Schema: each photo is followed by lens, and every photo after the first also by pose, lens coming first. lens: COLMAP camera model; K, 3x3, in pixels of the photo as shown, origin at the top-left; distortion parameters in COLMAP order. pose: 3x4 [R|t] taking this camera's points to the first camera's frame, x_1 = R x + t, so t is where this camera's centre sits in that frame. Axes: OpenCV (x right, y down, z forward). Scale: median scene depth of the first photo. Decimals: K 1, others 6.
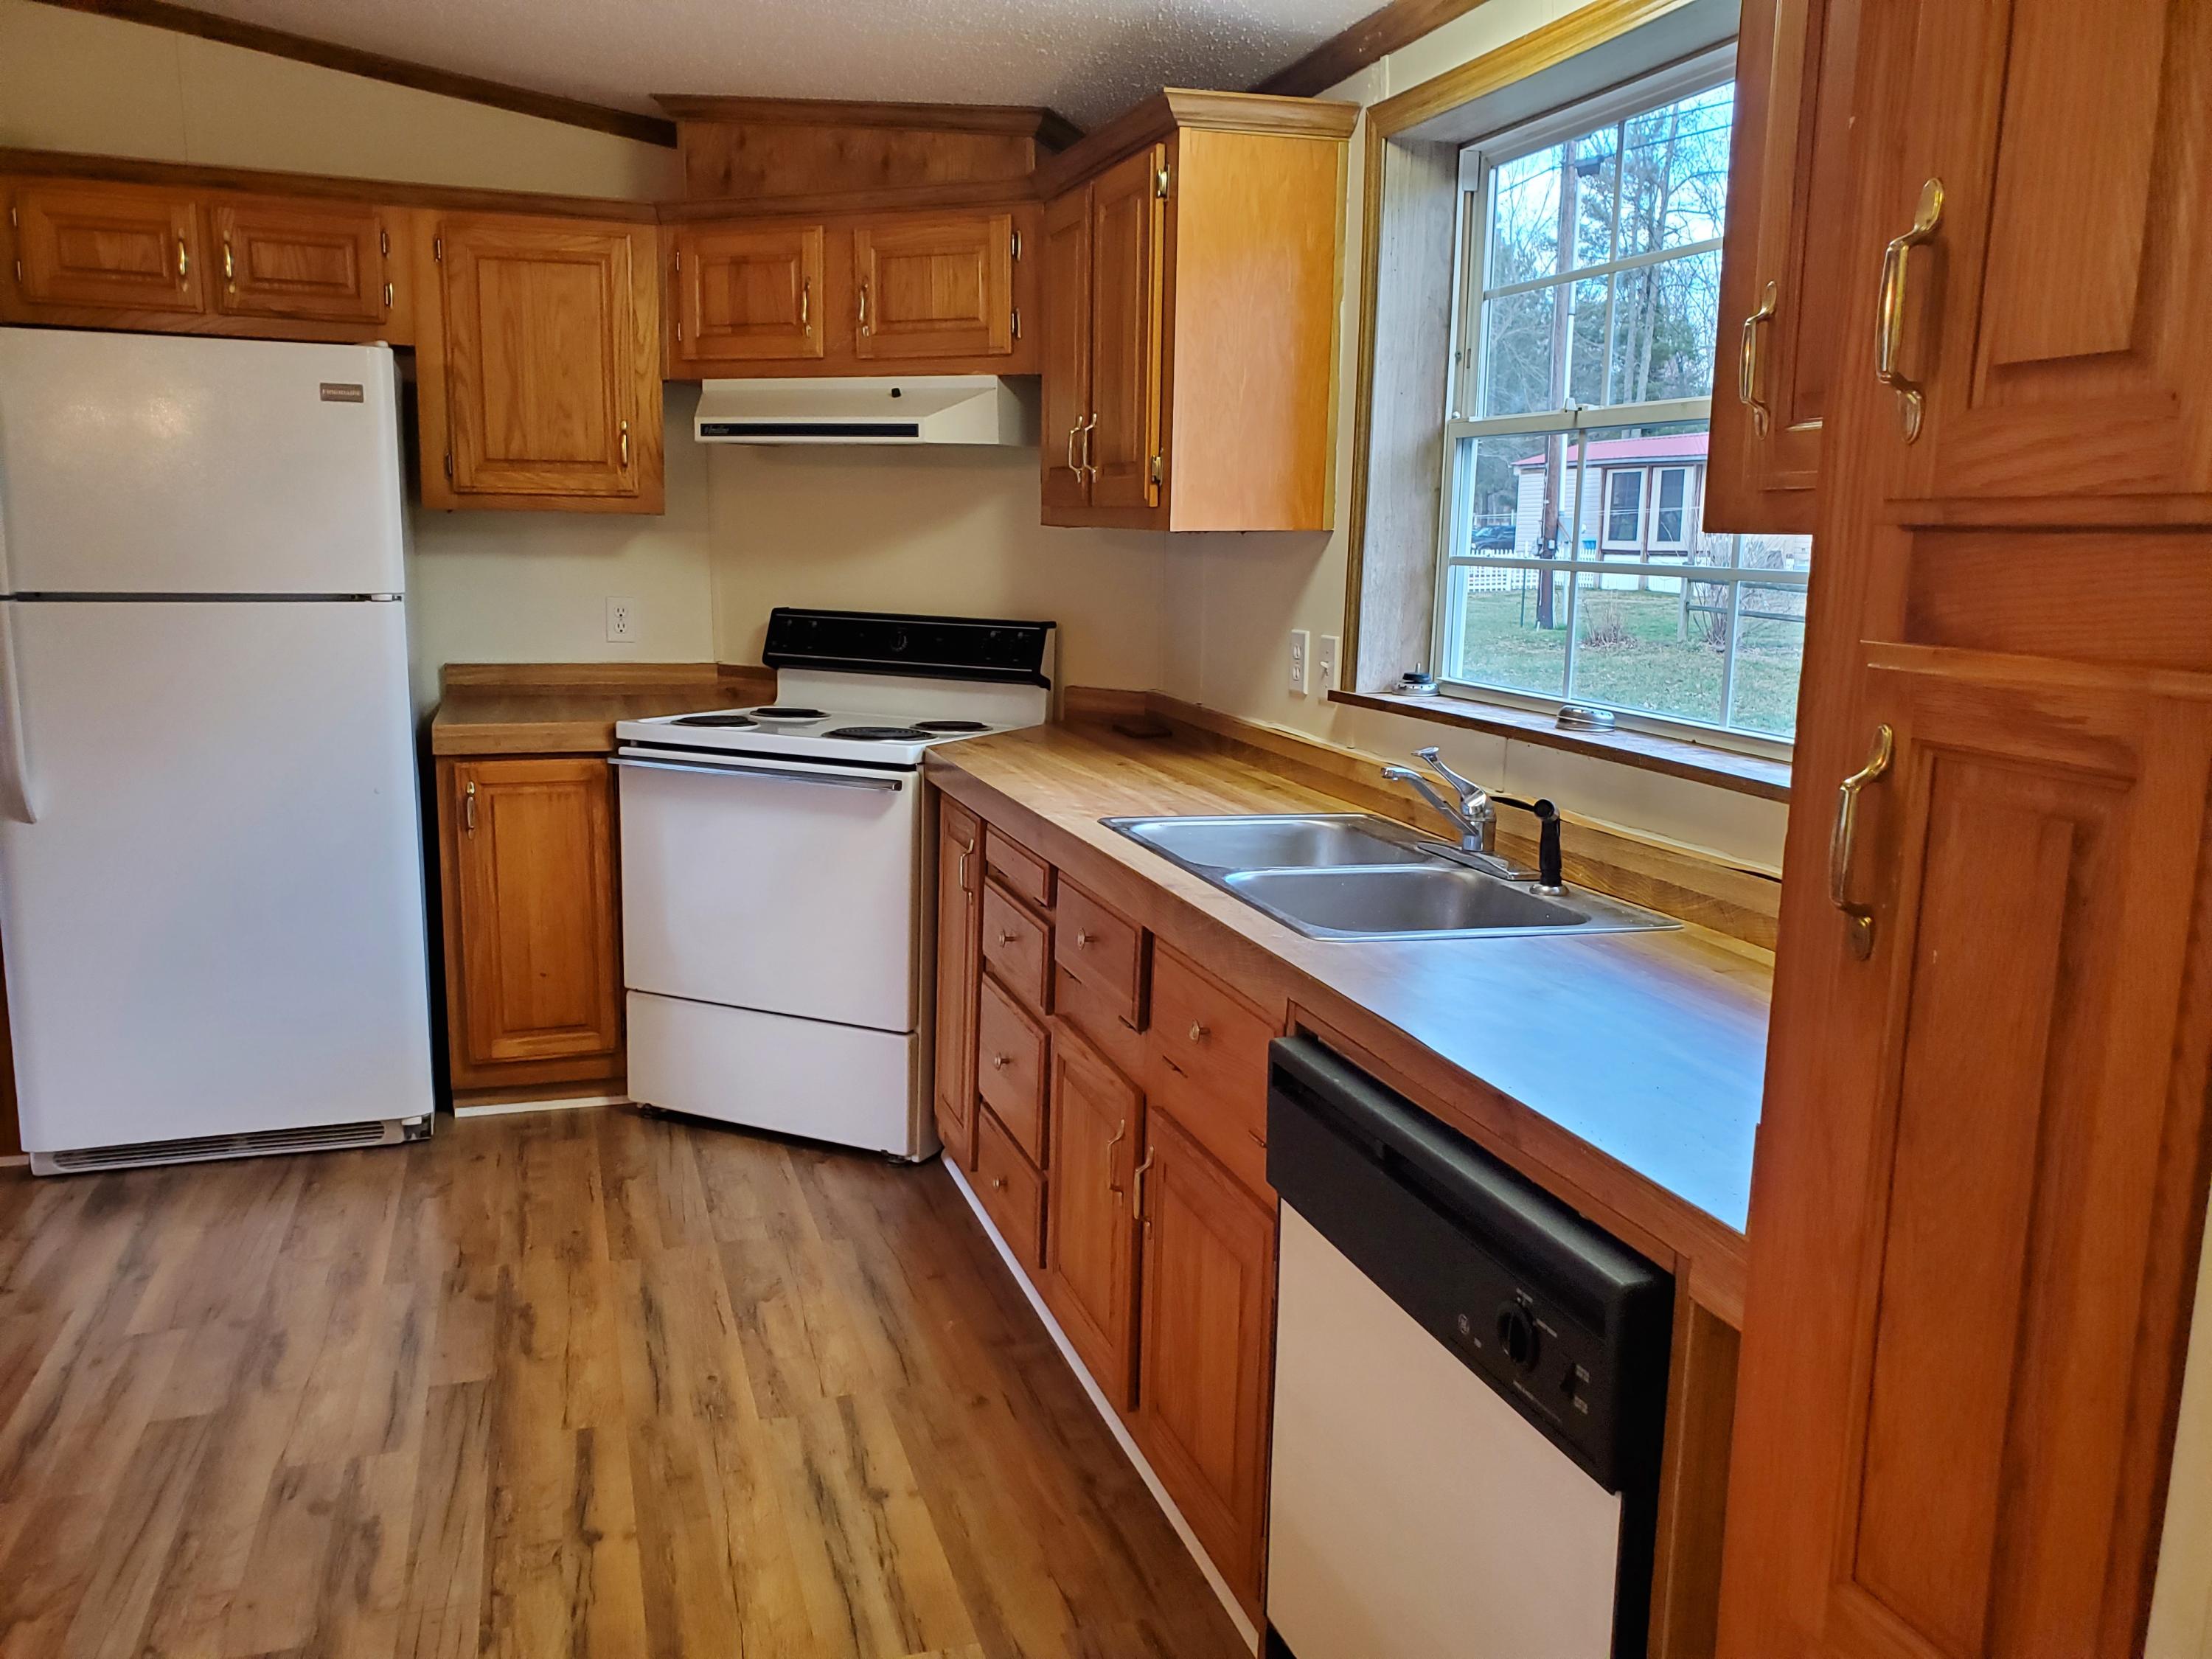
lens RADIAL K [[1724.9, 0, 1073.9], [0, 1724.9, 832.3], [0, 0, 1]] dist [0.012082, 0.012599]
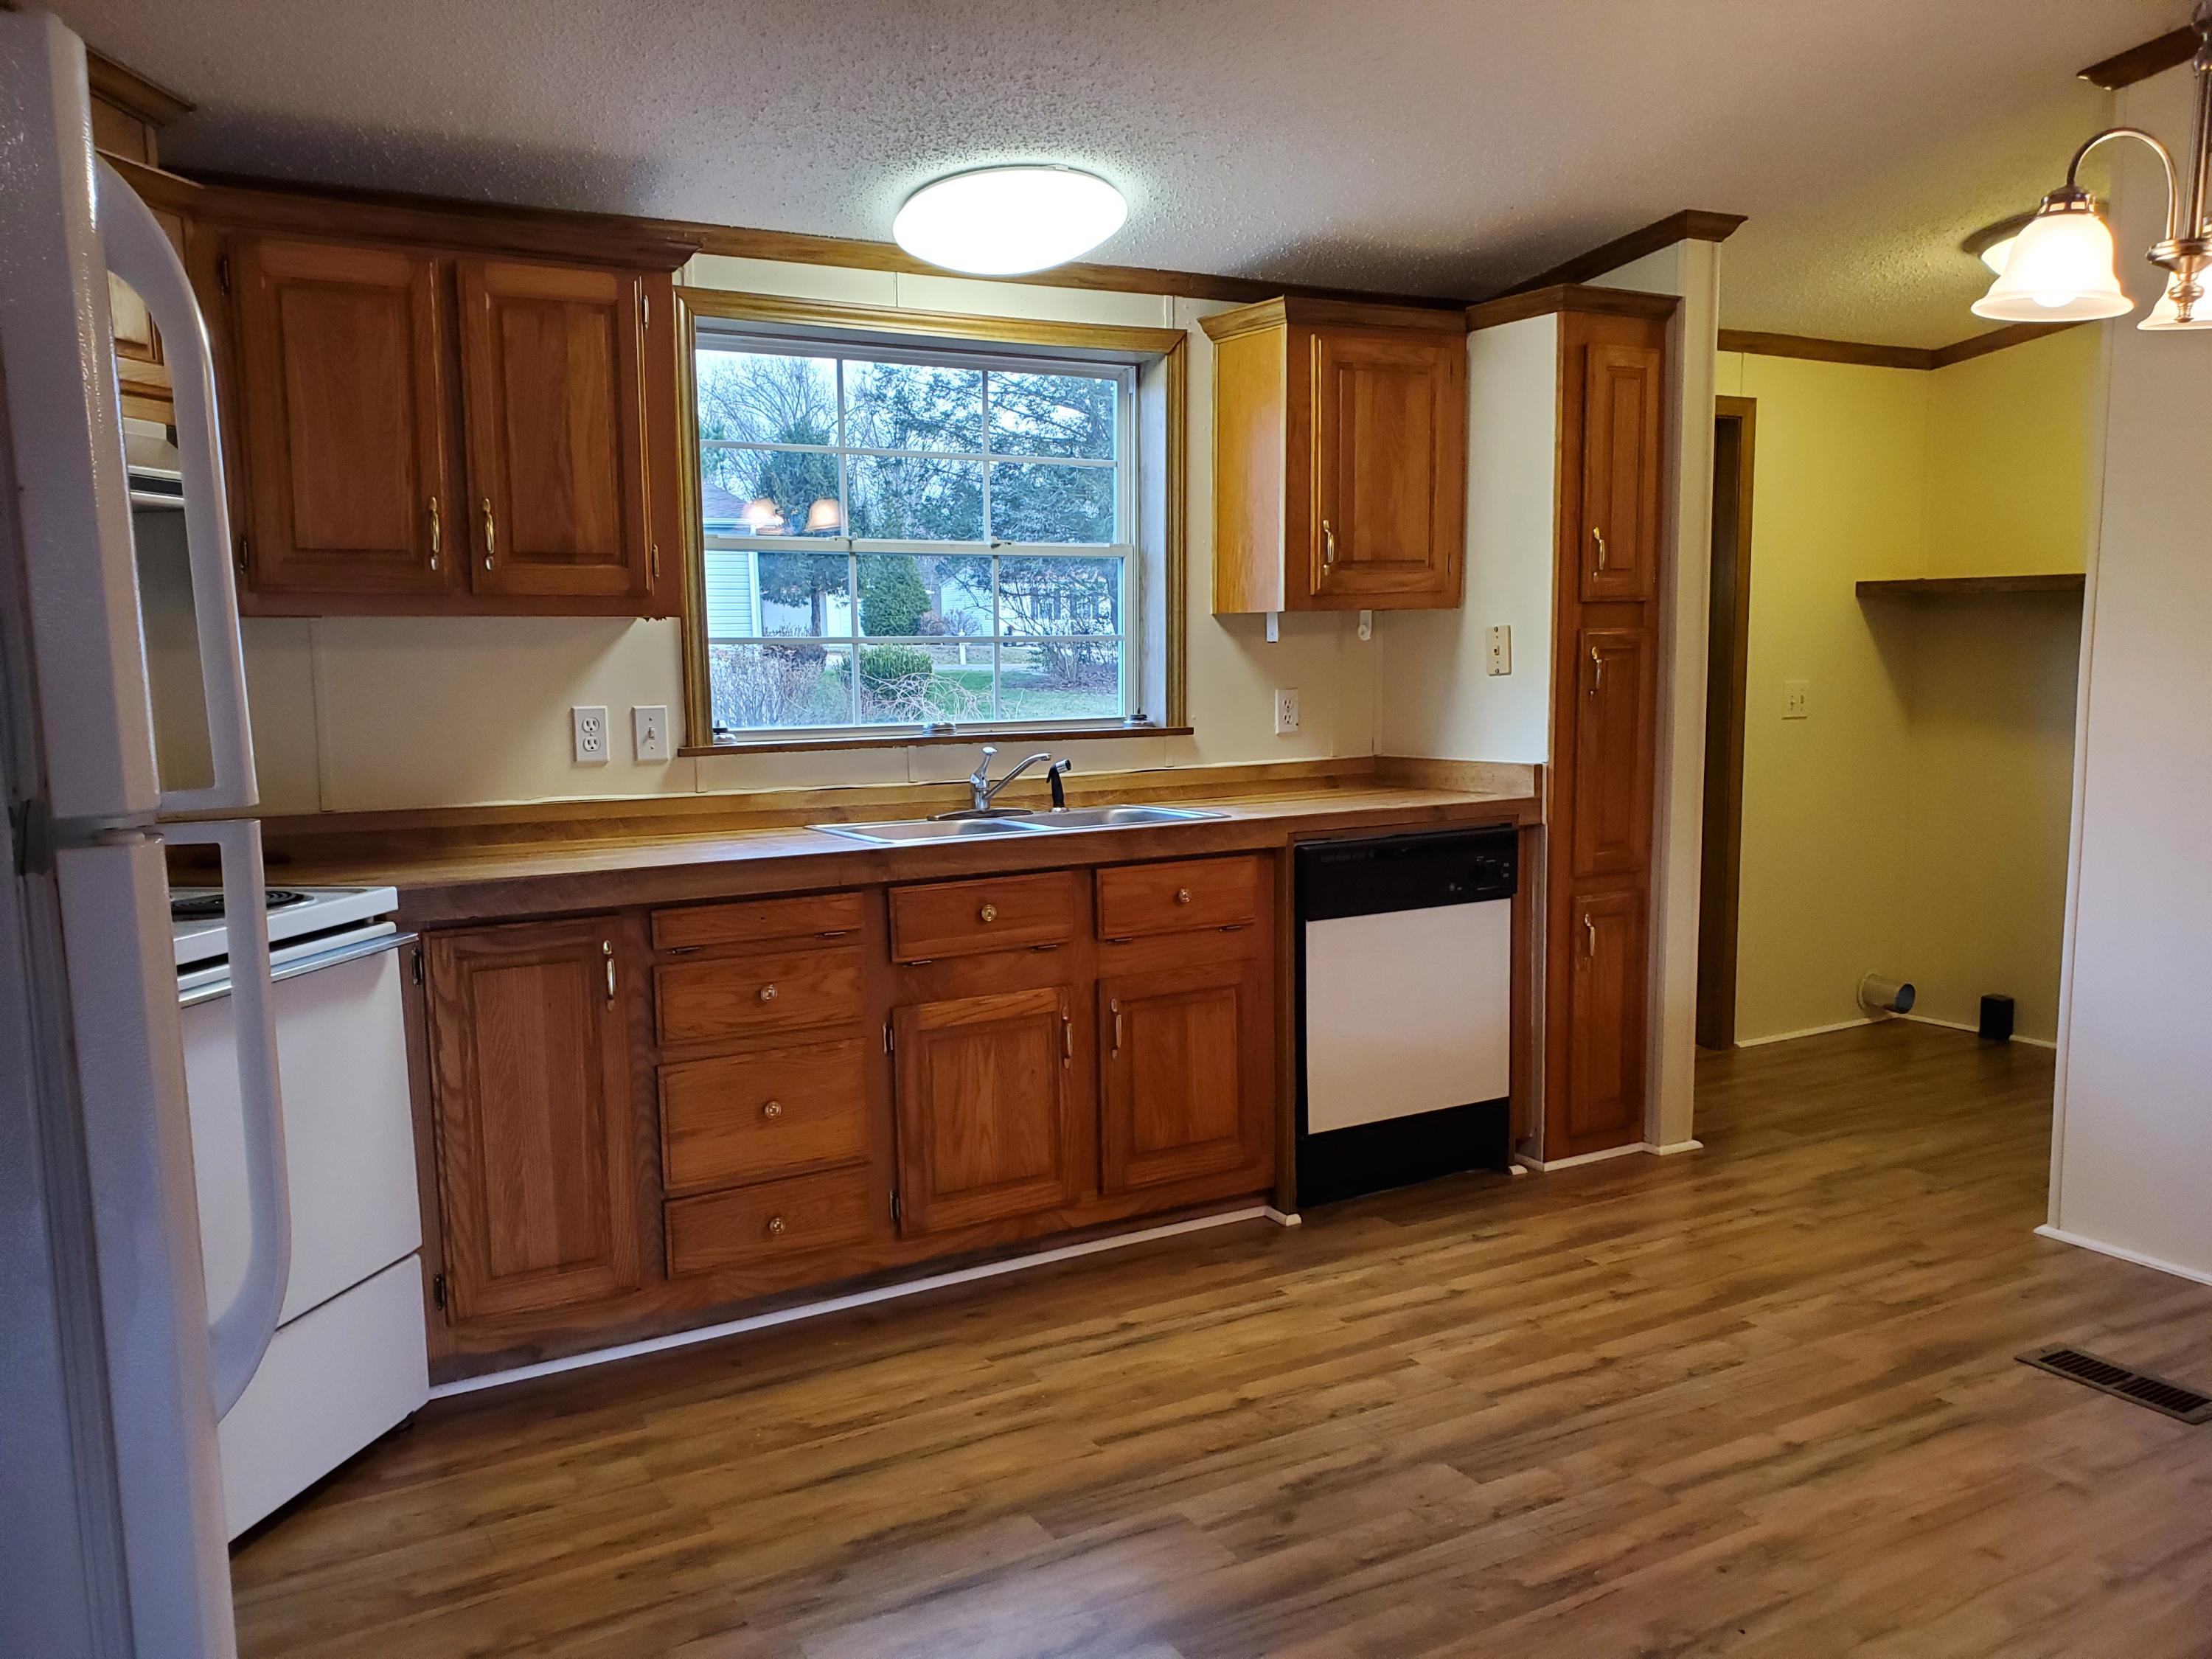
lens RADIAL K [[1733.5, 0, 1063.0], [0, 1733.5, 802.6], [0, 0, 1]] dist [0.019615, -0.000907]
pose [[-0.204481, -0.100667, 0.973681, -0.883598], [0.188591, 0.972011, 0.140100, -0.134705], [-0.960532, 0.212275, -0.179773, 0.773813]]
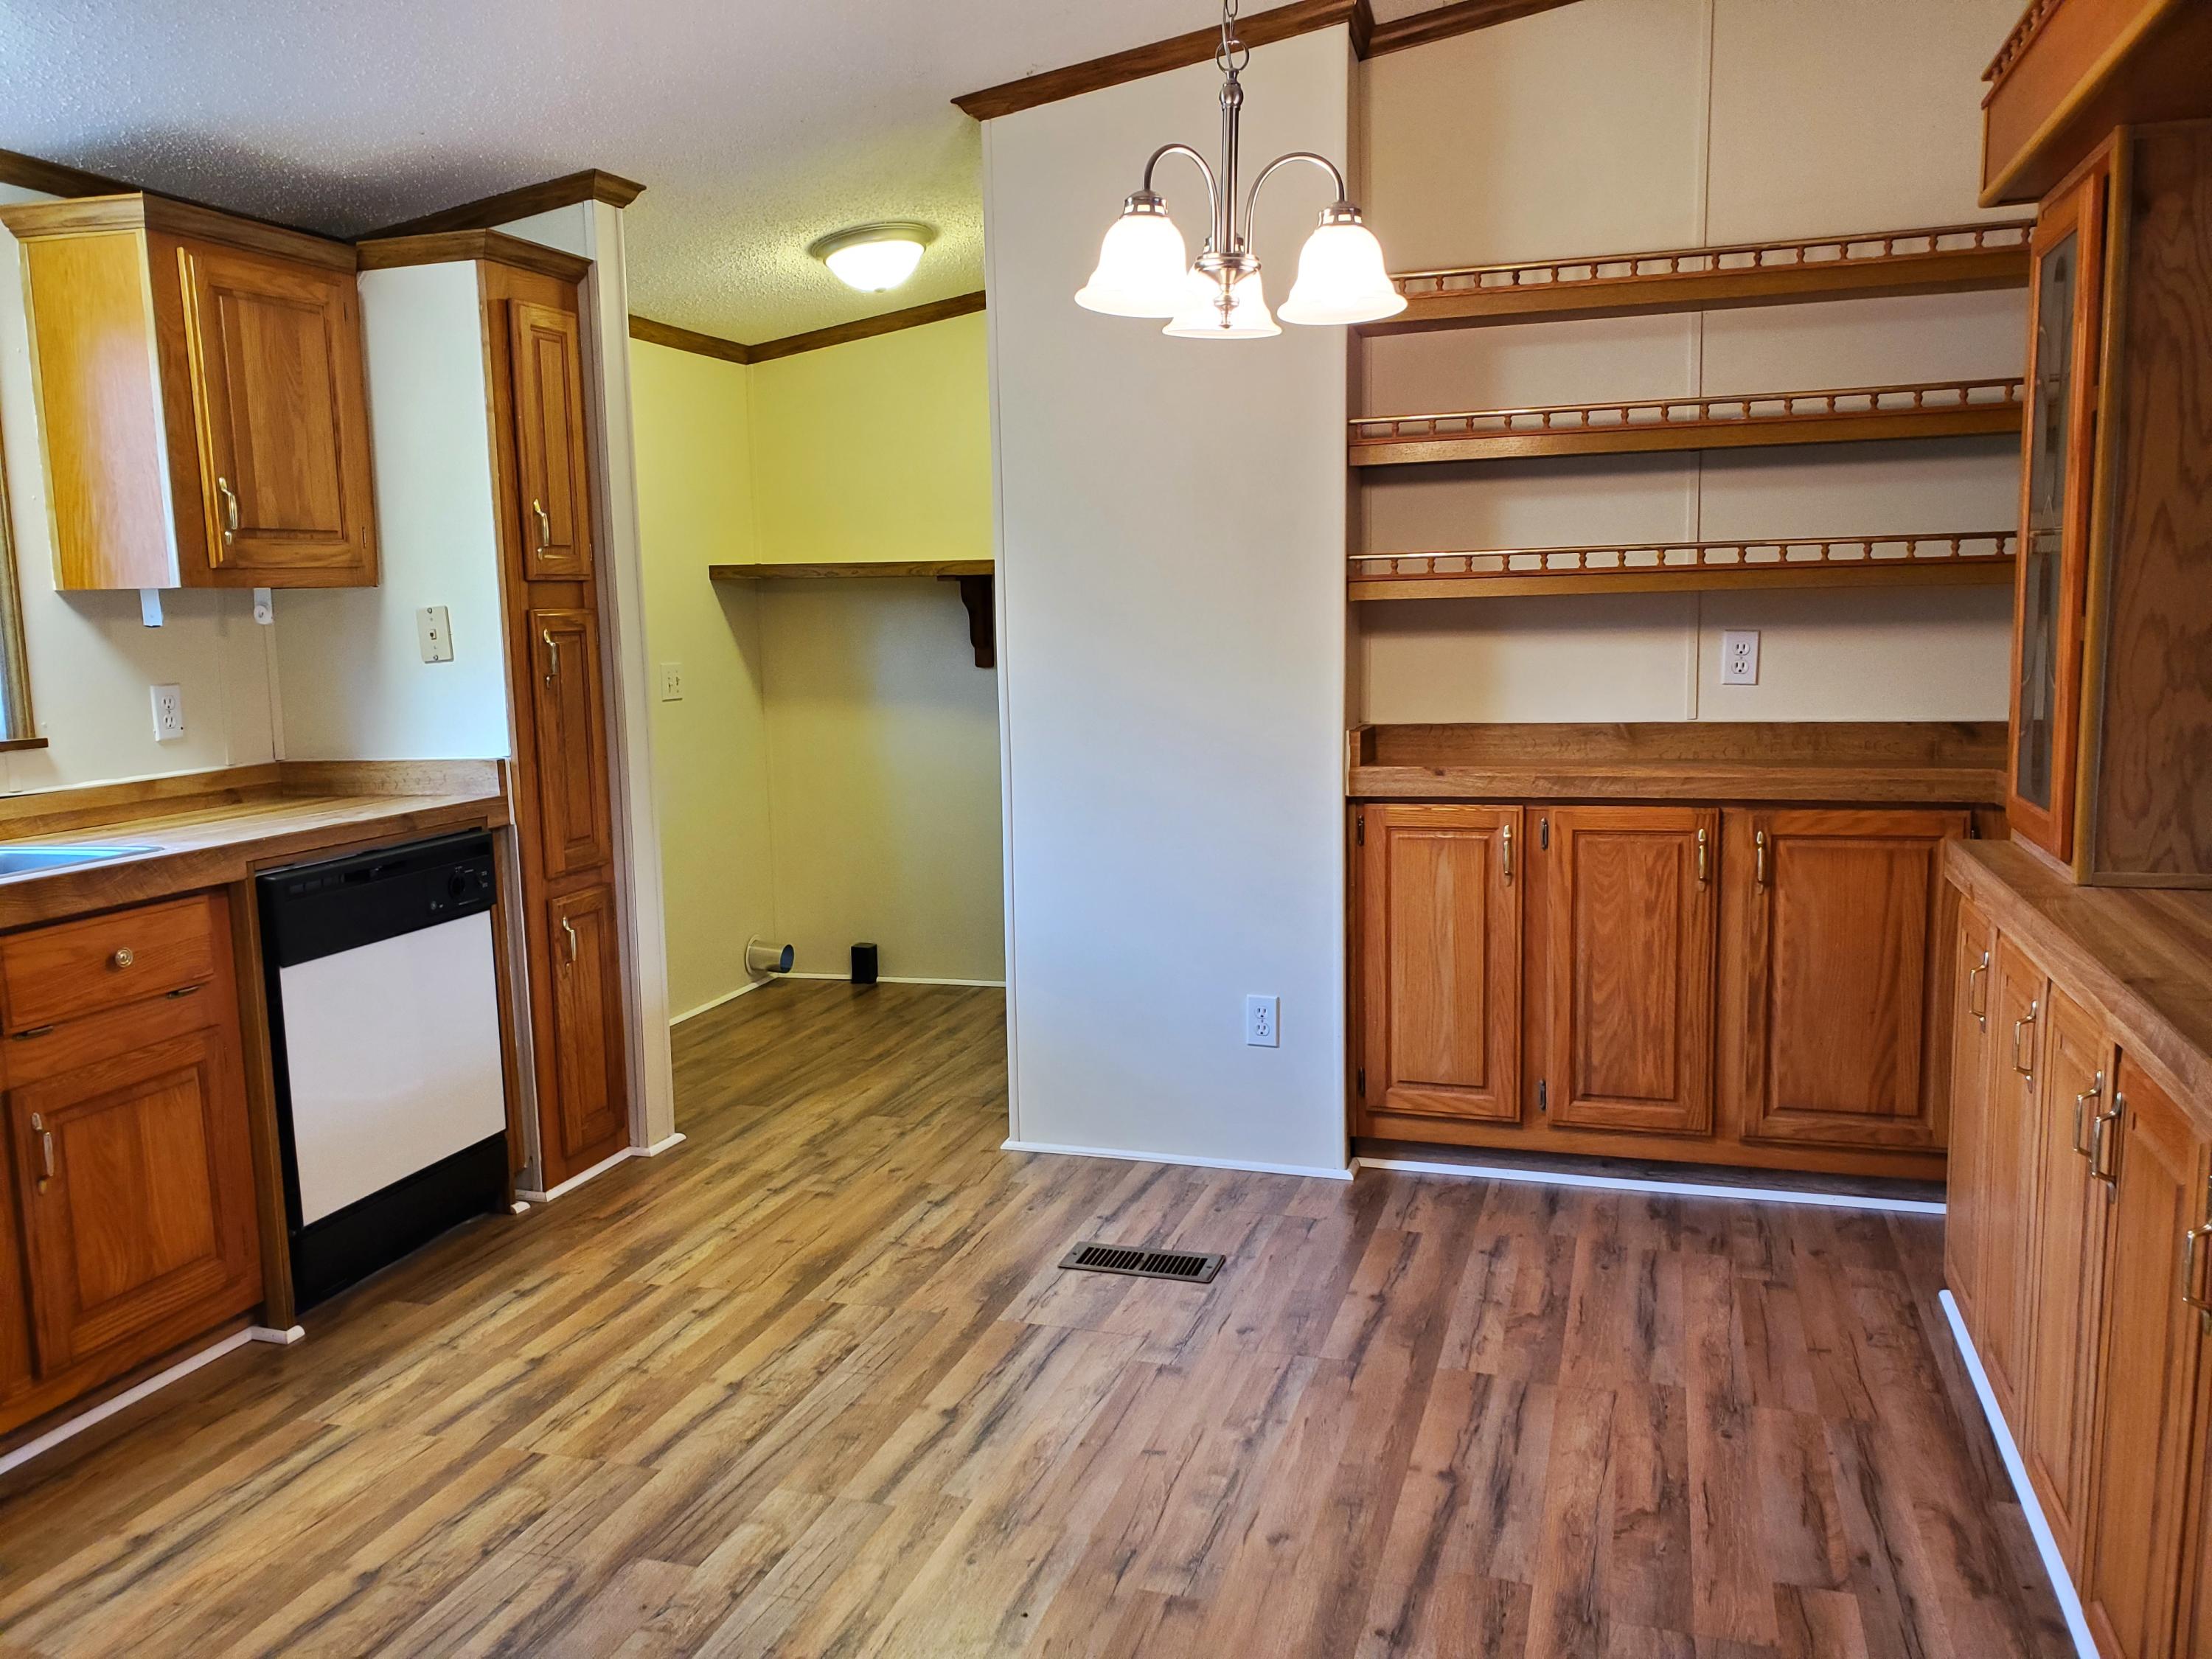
lens RADIAL K [[1733.5, 0, 1063.0], [0, 1733.5, 802.6], [0, 0, 1]] dist [0.019615, -0.000907]
pose [[-0.808293, -0.058016, 0.585915, -0.719006], [0.123261, 0.956408, 0.264745, -0.148054], [-0.575733, 0.286212, -0.765907, 0.867229]]
